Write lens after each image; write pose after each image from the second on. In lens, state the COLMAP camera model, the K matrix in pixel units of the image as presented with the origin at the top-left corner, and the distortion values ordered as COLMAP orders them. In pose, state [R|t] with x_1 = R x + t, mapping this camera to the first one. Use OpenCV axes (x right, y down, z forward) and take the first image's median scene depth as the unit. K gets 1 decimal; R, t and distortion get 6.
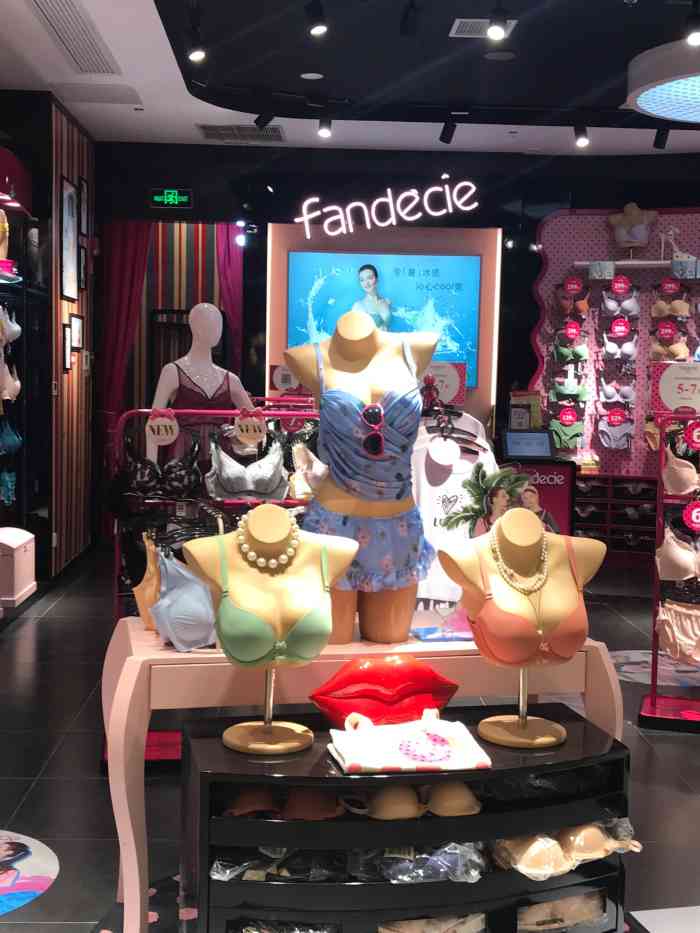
lens RADIAL K [[1282.8, 0, 350.0], [0, 1282.8, 466.5], [0, 0, 1]] dist [0.294647, -1.726670]
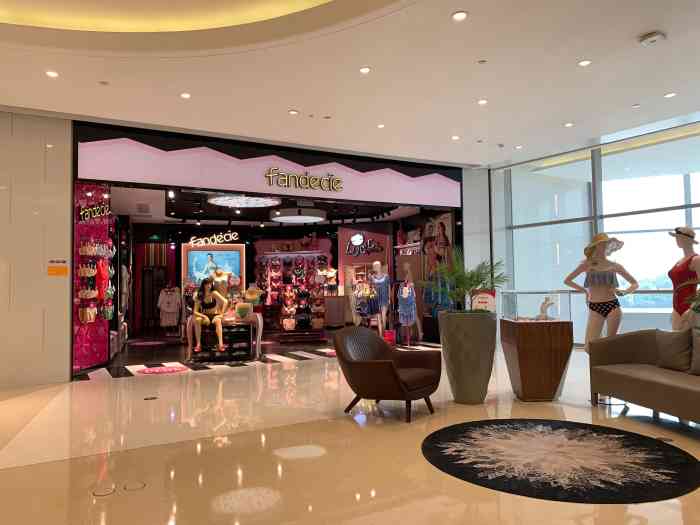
lens RADIAL K [[532.6, 0, 350.0], [0, 532.6, 262.5], [0, 0, 1]] dist [0.047804, -0.000190]
pose [[0.954845, -0.026639, 0.295909, -0.059558], [0.059067, 0.993112, -0.101193, 0.057648], [-0.291175, 0.114102, 0.949841, -0.647704]]
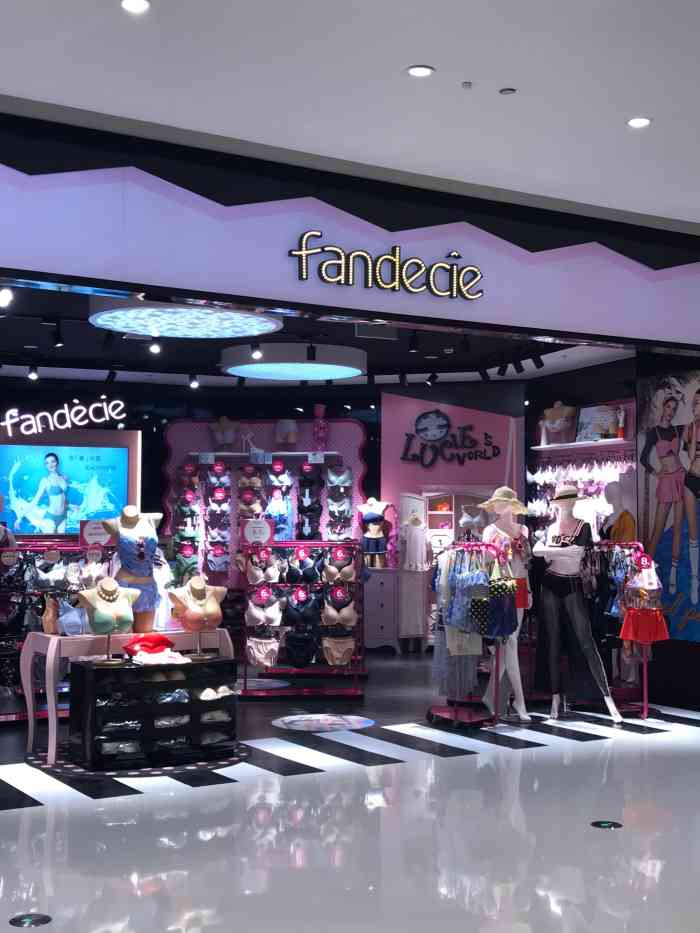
lens RADIAL K [[1282.8, 0, 350.0], [0, 1282.8, 466.5], [0, 0, 1]] dist [0.294647, -1.726670]
pose [[0.950771, -0.003973, 0.309869, -0.124473], [0.038549, 0.993668, -0.105538, 0.030716], [-0.307487, 0.112288, 0.944904, -0.527858]]
